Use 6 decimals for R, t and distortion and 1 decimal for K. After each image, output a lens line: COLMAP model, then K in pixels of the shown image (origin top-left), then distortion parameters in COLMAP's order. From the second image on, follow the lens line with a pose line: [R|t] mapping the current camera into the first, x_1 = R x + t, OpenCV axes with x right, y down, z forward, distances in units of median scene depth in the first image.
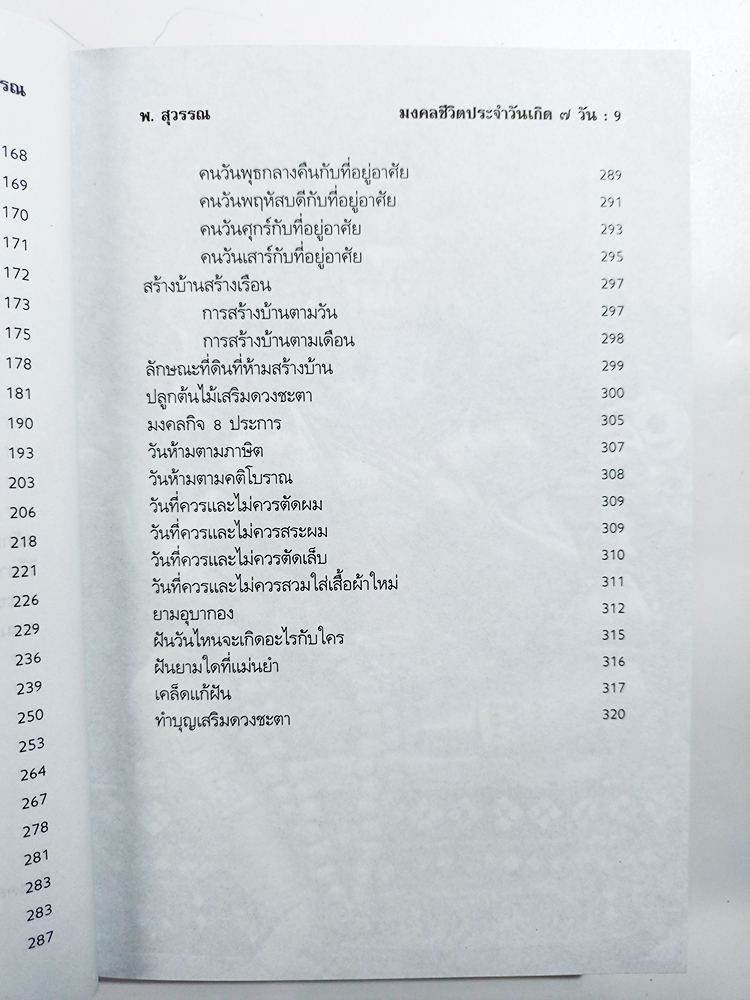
lens RADIAL K [[777.6, 0, 375.0], [0, 777.6, 500.0], [0, 0, 1]] dist [0.038693, -0.056409]
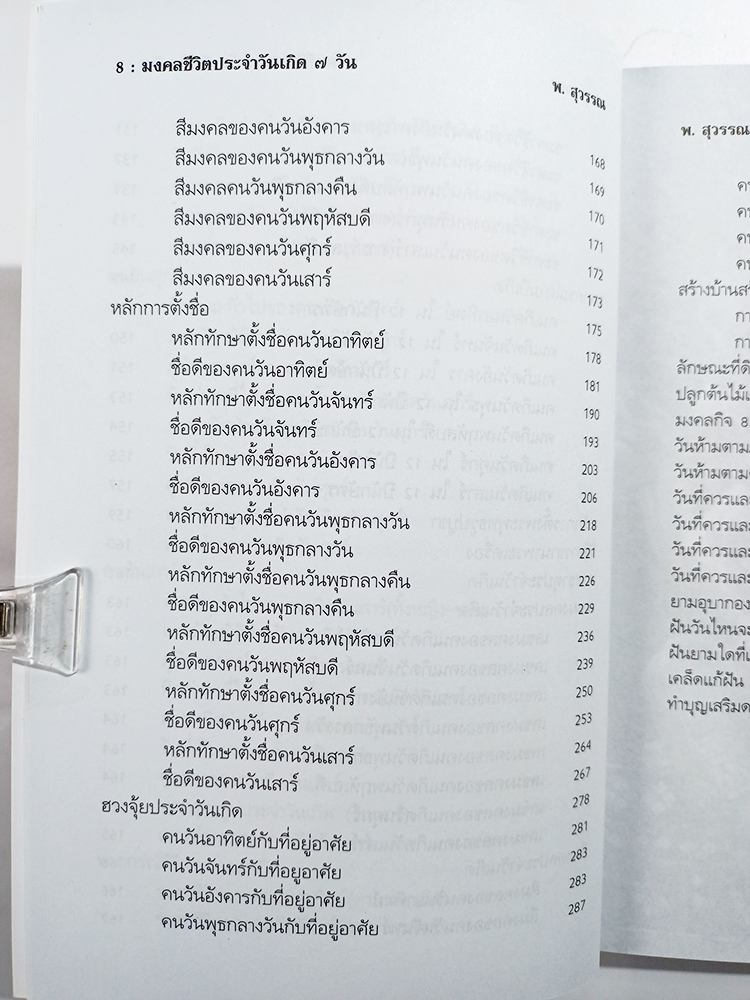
lens RADIAL K [[783.3, 0, 375.0], [0, 783.3, 500.0], [0, 0, 1]] dist [-0.000888, -0.003718]
pose [[0.998378, 0.035896, -0.044194, -0.640708], [-0.036883, 0.999083, -0.021736, 0.048499], [0.043373, 0.023331, 0.998786, -0.066717]]
